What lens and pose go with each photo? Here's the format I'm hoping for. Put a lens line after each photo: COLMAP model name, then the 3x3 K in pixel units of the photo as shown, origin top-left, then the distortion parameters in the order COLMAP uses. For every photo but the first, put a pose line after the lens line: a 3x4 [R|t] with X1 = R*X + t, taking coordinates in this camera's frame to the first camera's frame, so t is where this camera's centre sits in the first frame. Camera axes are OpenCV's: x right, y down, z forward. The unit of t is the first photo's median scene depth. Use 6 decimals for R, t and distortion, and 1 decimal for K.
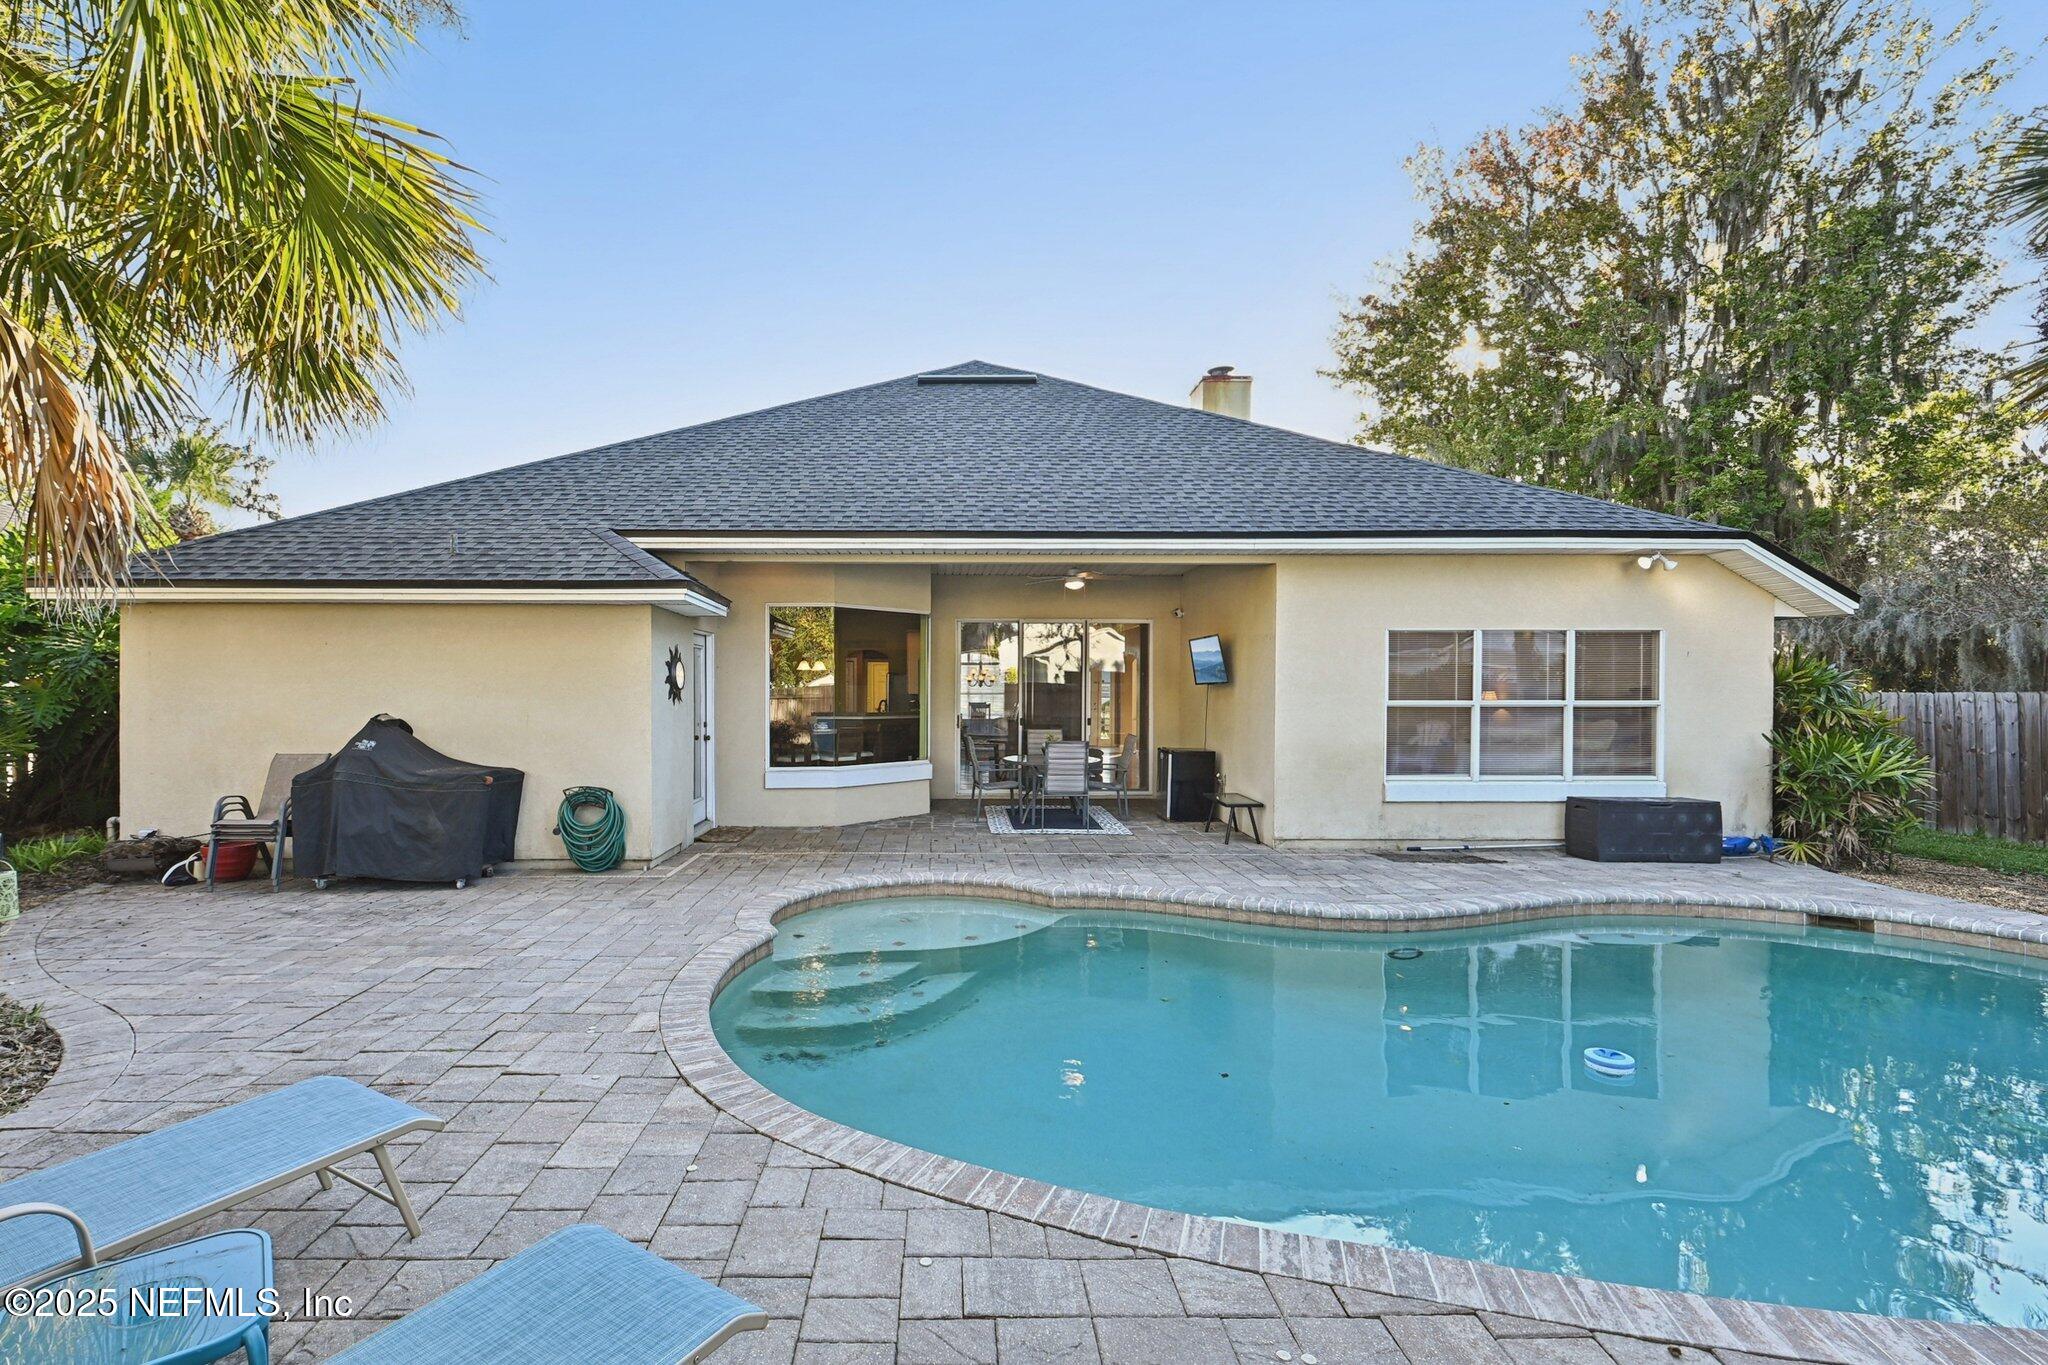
lens RADIAL K [[912.3, 0, 938.3], [0, 912.3, 688.1], [0, 0, 1]] dist [-0.003048, 0.000080]
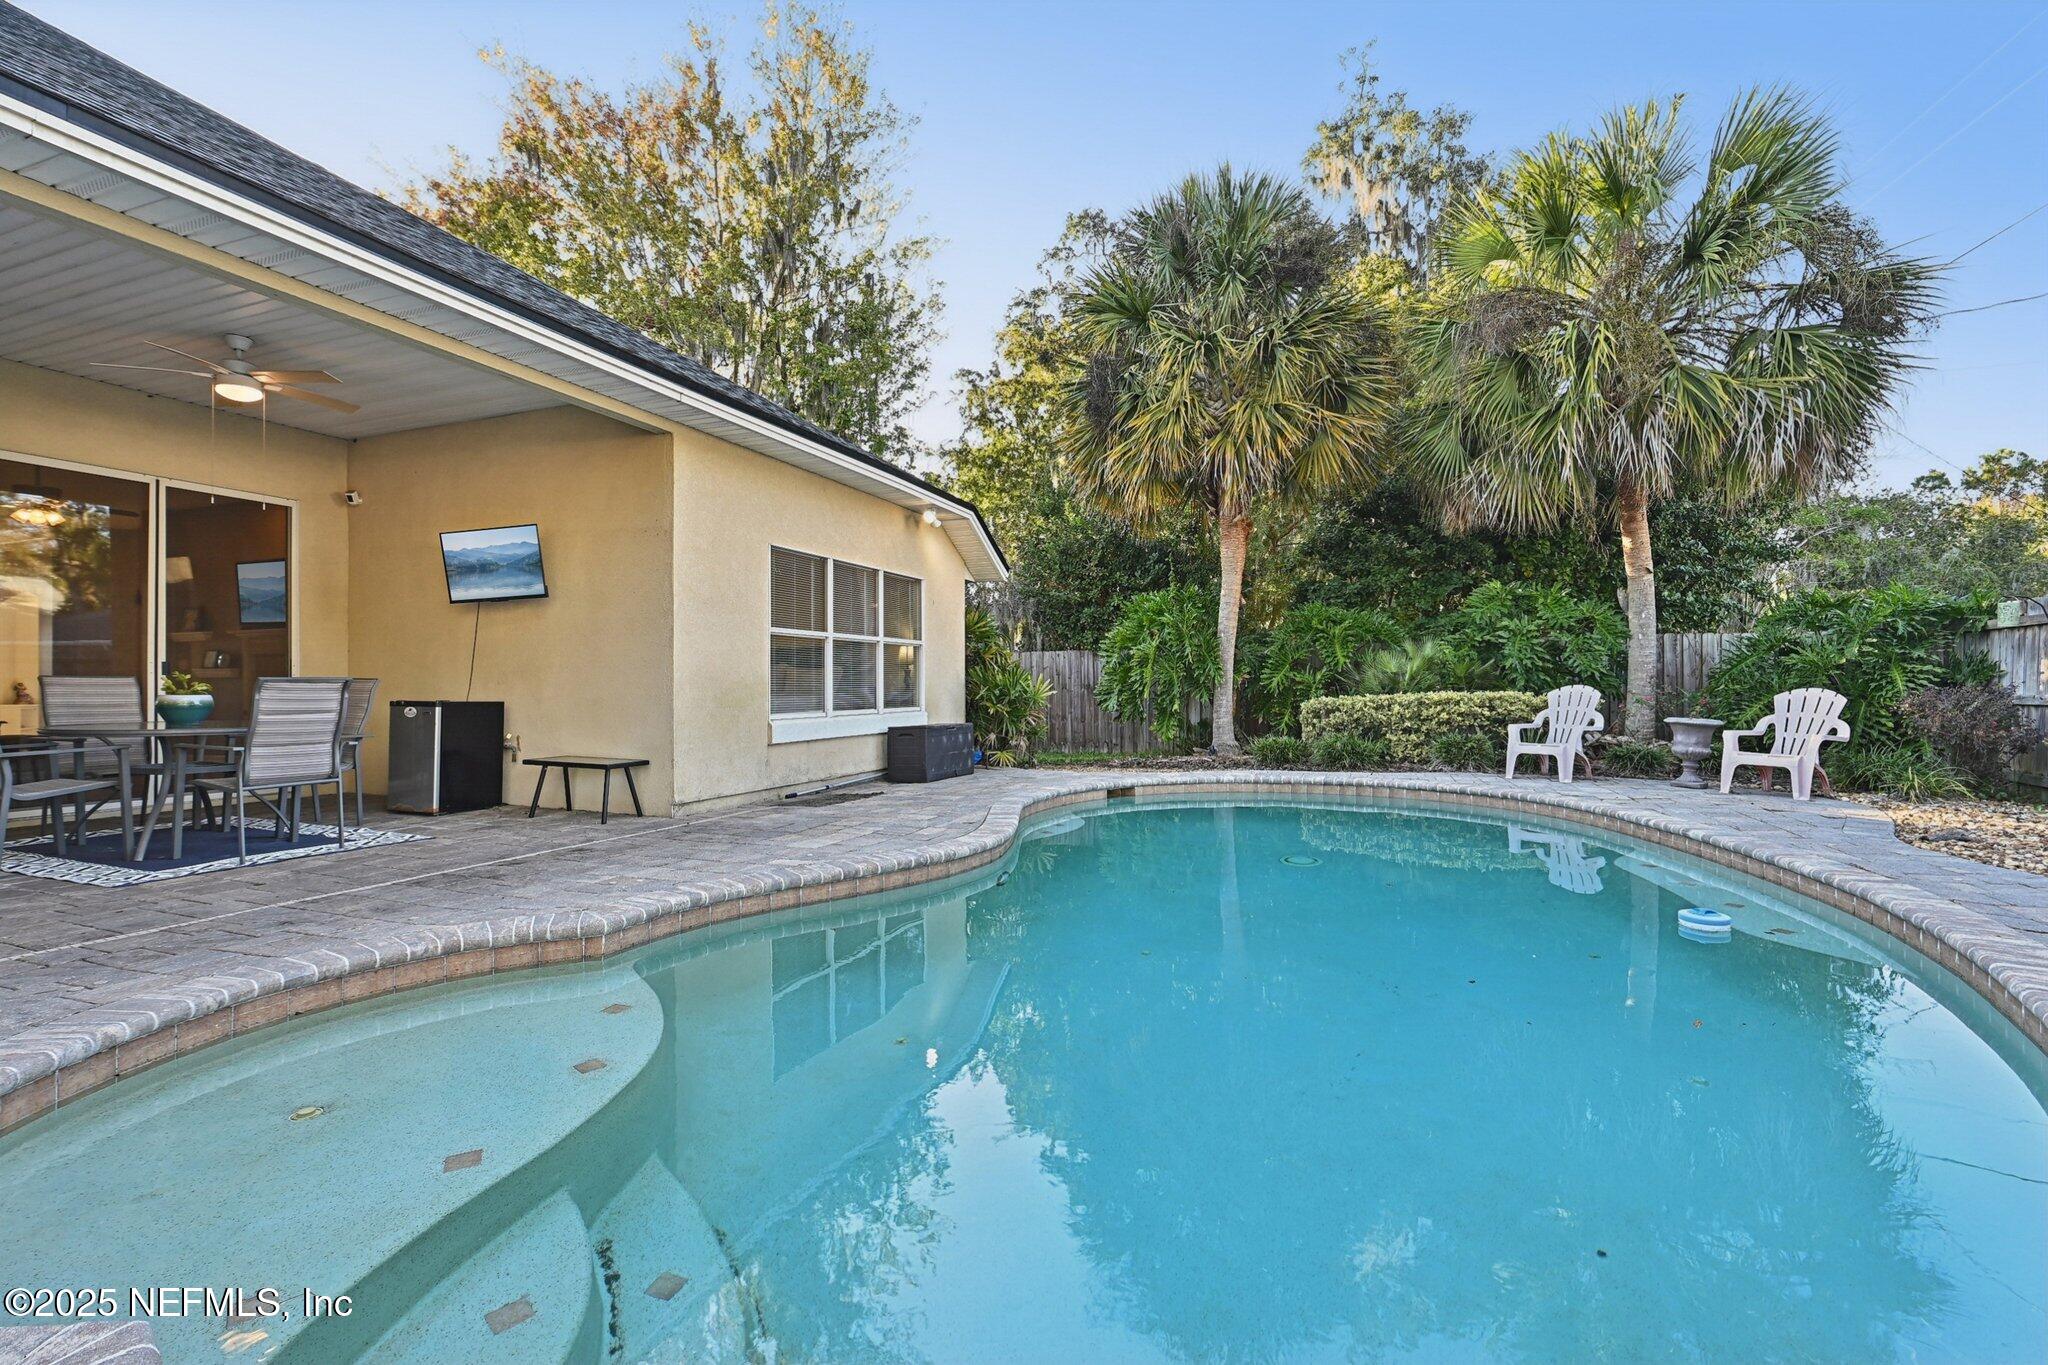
lens RADIAL K [[885.8, 0, 1030.1], [0, 885.8, 684.6], [0, 0, 1]] dist [0.001066, -0.002088]
pose [[0.349787, 0.000702, 0.936829, -0.205401], [0.007539, 0.999965, -0.003565, 0.073299], [-0.936799, 0.008310, 0.349770, 0.480580]]
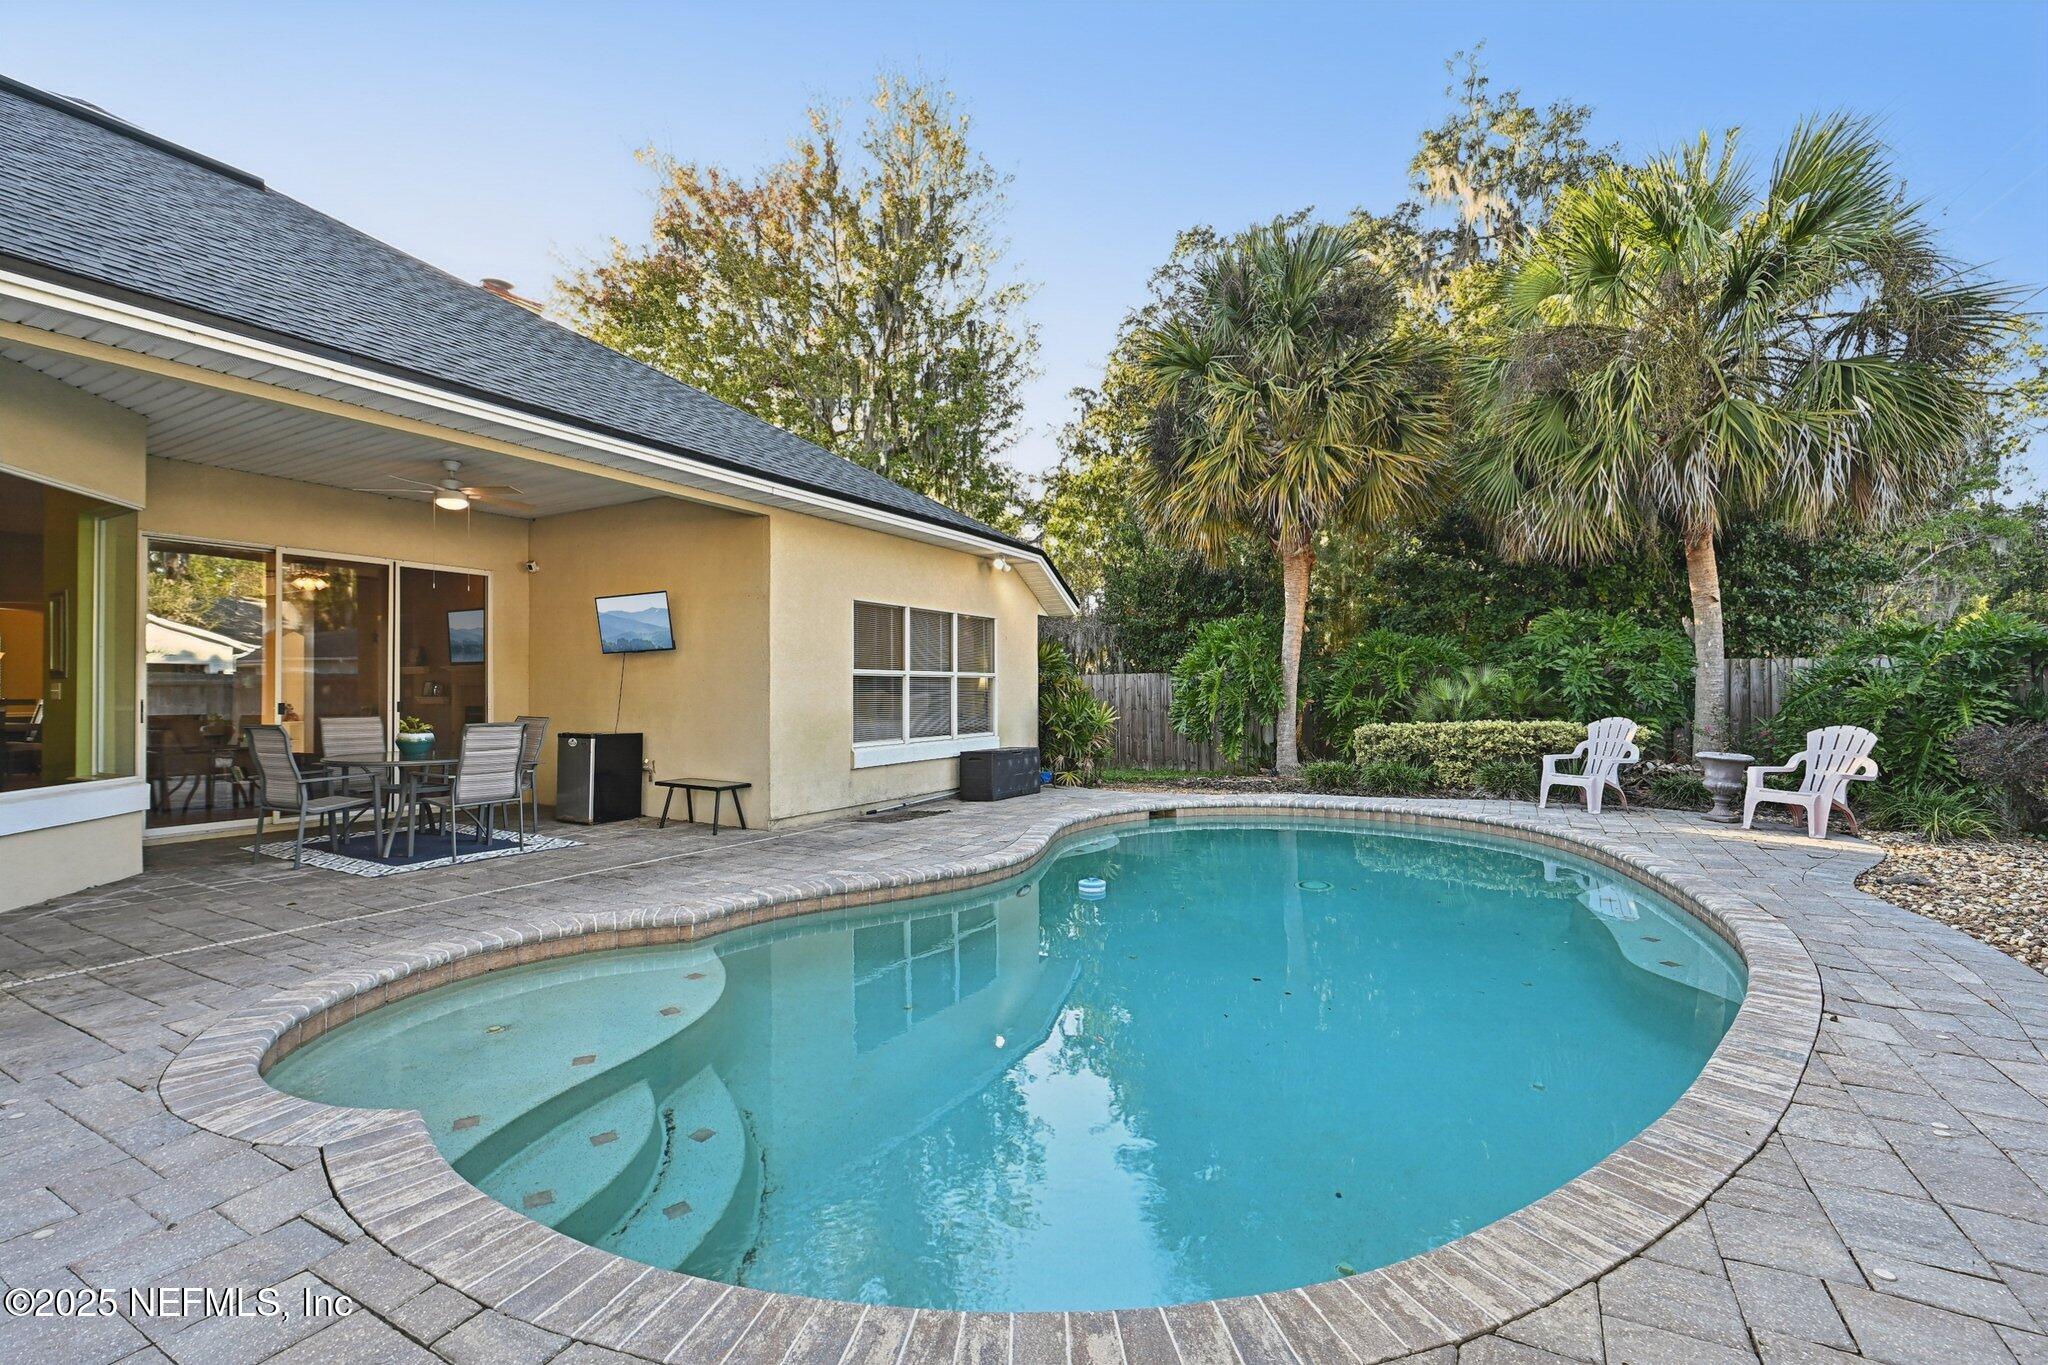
lens RADIAL K [[885.8, 0, 1028.2], [0, 885.8, 684.5], [0, 0, 1]] dist [0.001066, -0.002088]
pose [[0.483091, 0.005429, 0.875553, -0.277604], [0.007867, 0.999914, -0.010541, 0.042785], [-0.875535, 0.011980, 0.483007, 0.354572]]
